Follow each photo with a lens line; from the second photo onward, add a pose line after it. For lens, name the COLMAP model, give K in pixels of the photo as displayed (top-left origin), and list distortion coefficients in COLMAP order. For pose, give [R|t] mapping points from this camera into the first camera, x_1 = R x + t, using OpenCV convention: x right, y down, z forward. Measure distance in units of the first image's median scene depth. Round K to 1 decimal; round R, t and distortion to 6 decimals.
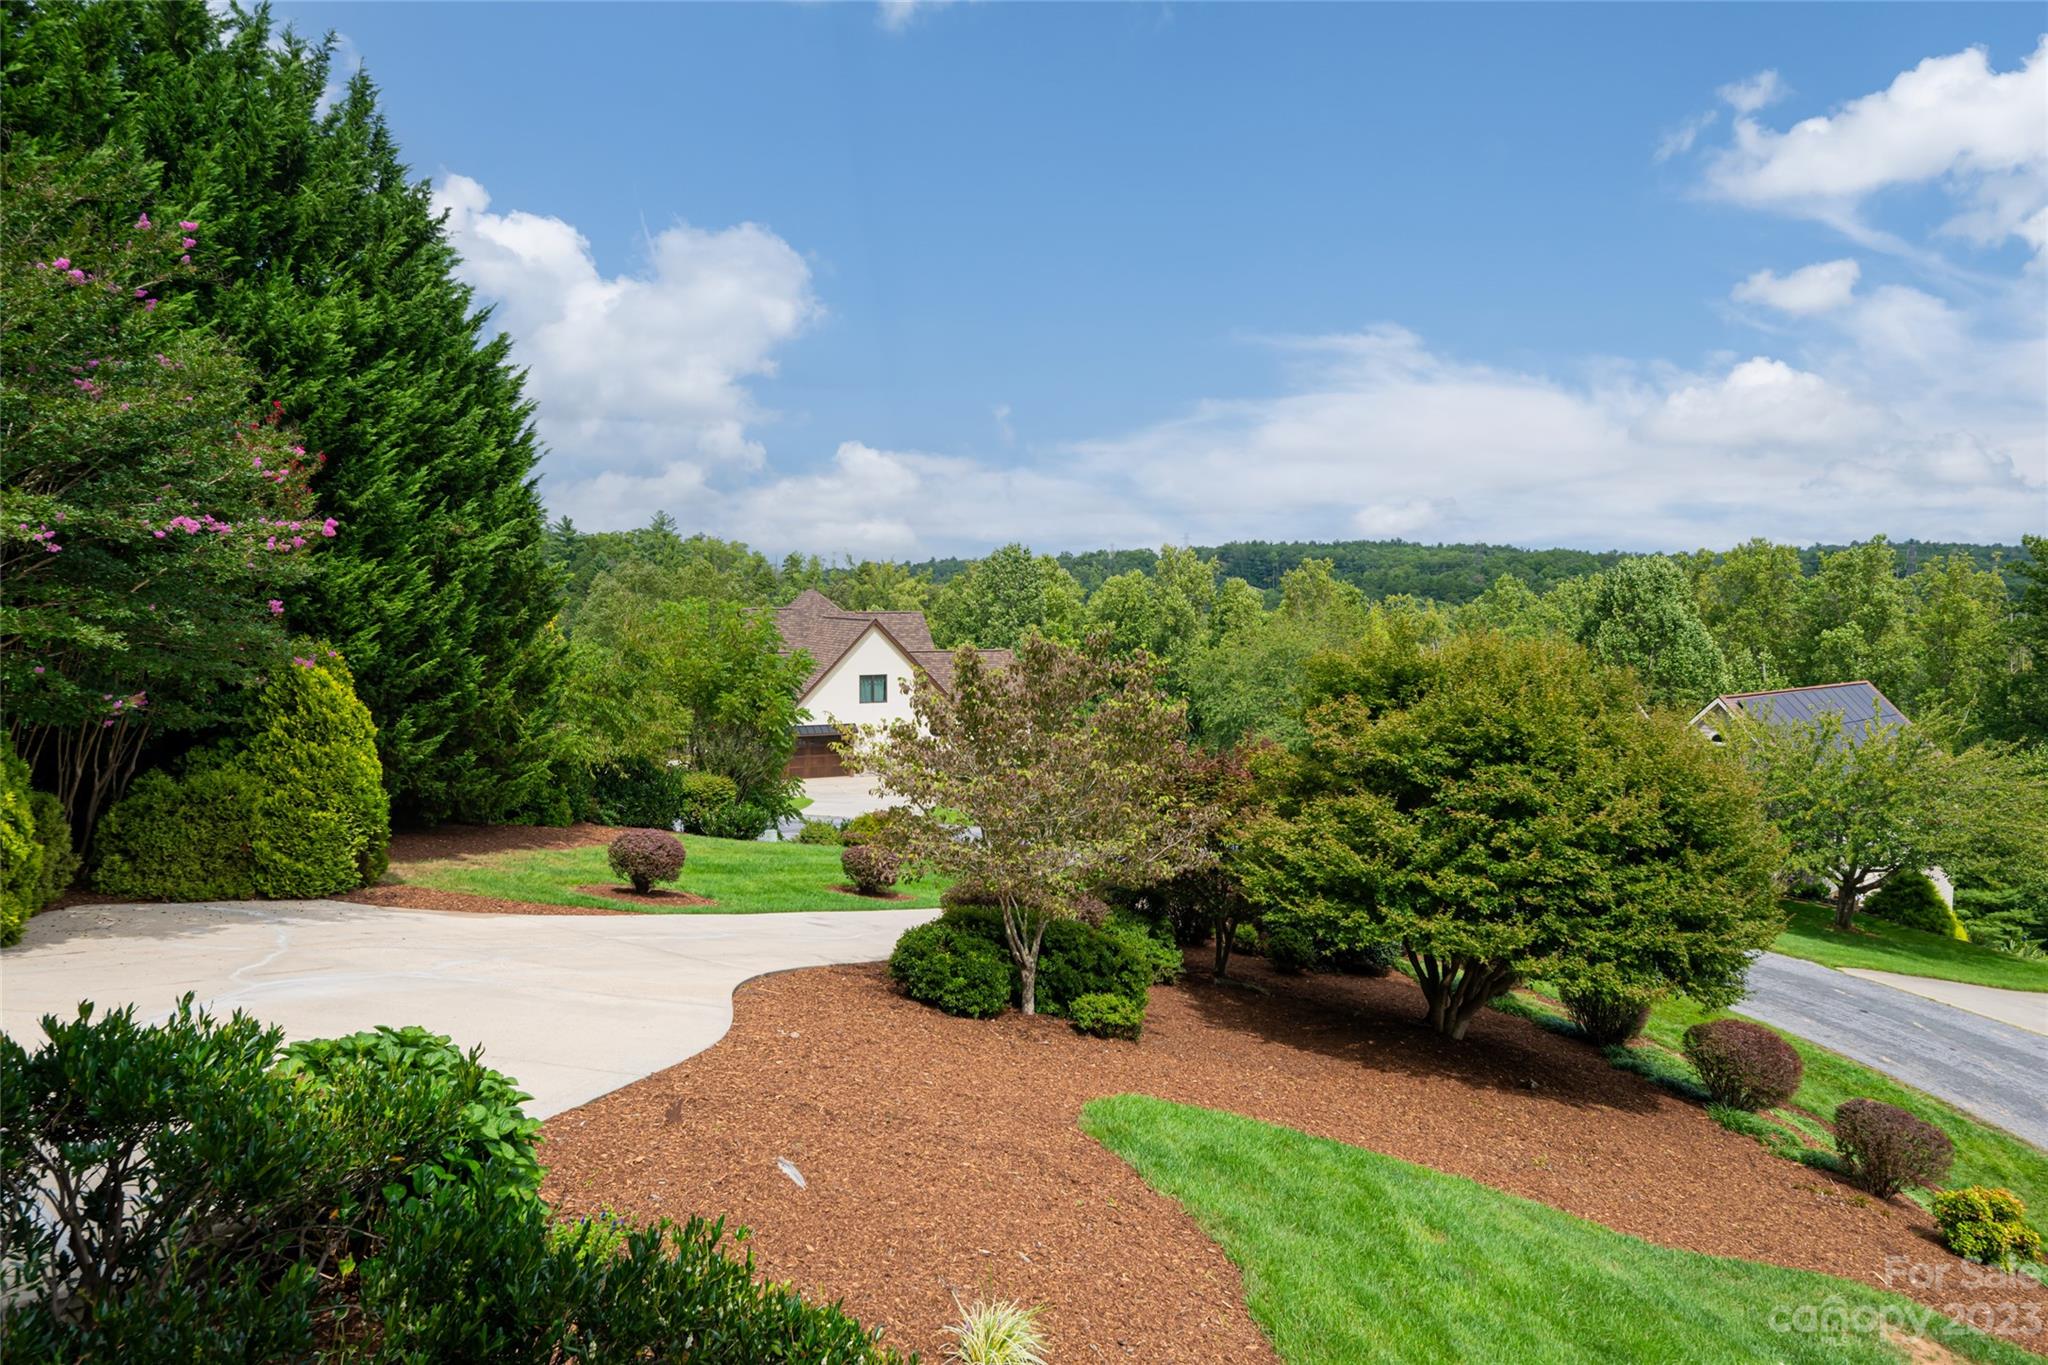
lens RADIAL K [[1315.5, 0, 1025.5], [0, 1315.5, 676.1], [0, 0, 1]] dist [-0.009830, 0.002826]
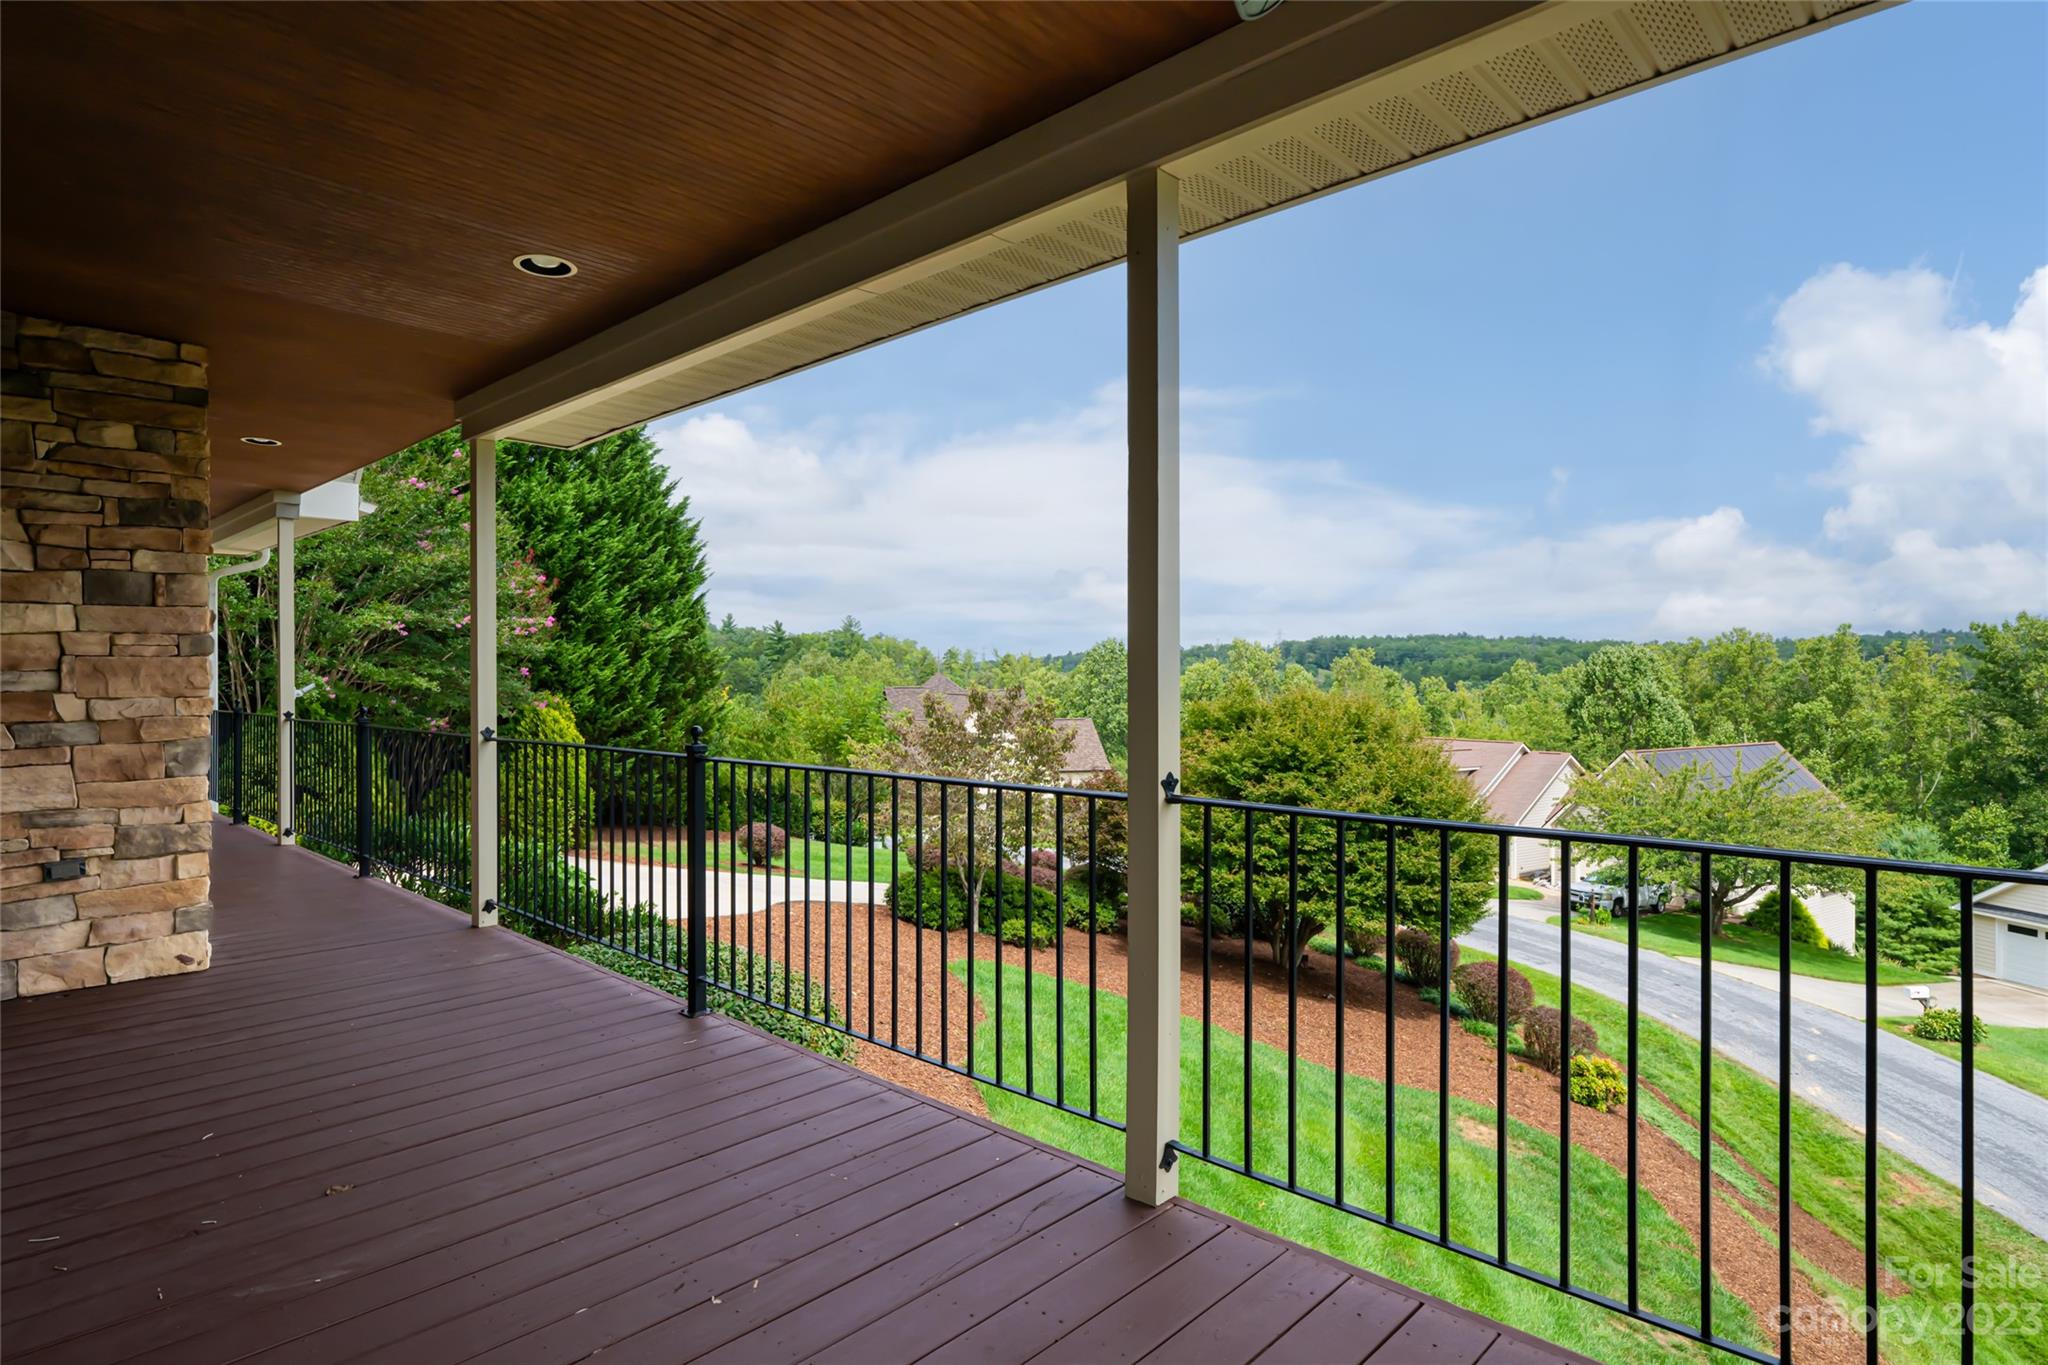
lens RADIAL K [[1085.3, 0, 1017.3], [0, 1085.3, 681.7], [0, 0, 1]] dist [-0.013615, -0.000585]
pose [[0.992107, -0.003505, -0.125345, 0.158356], [-0.004306, 0.998067, -0.061994, 0.031301], [0.125320, 0.062045, 0.990174, -0.203579]]
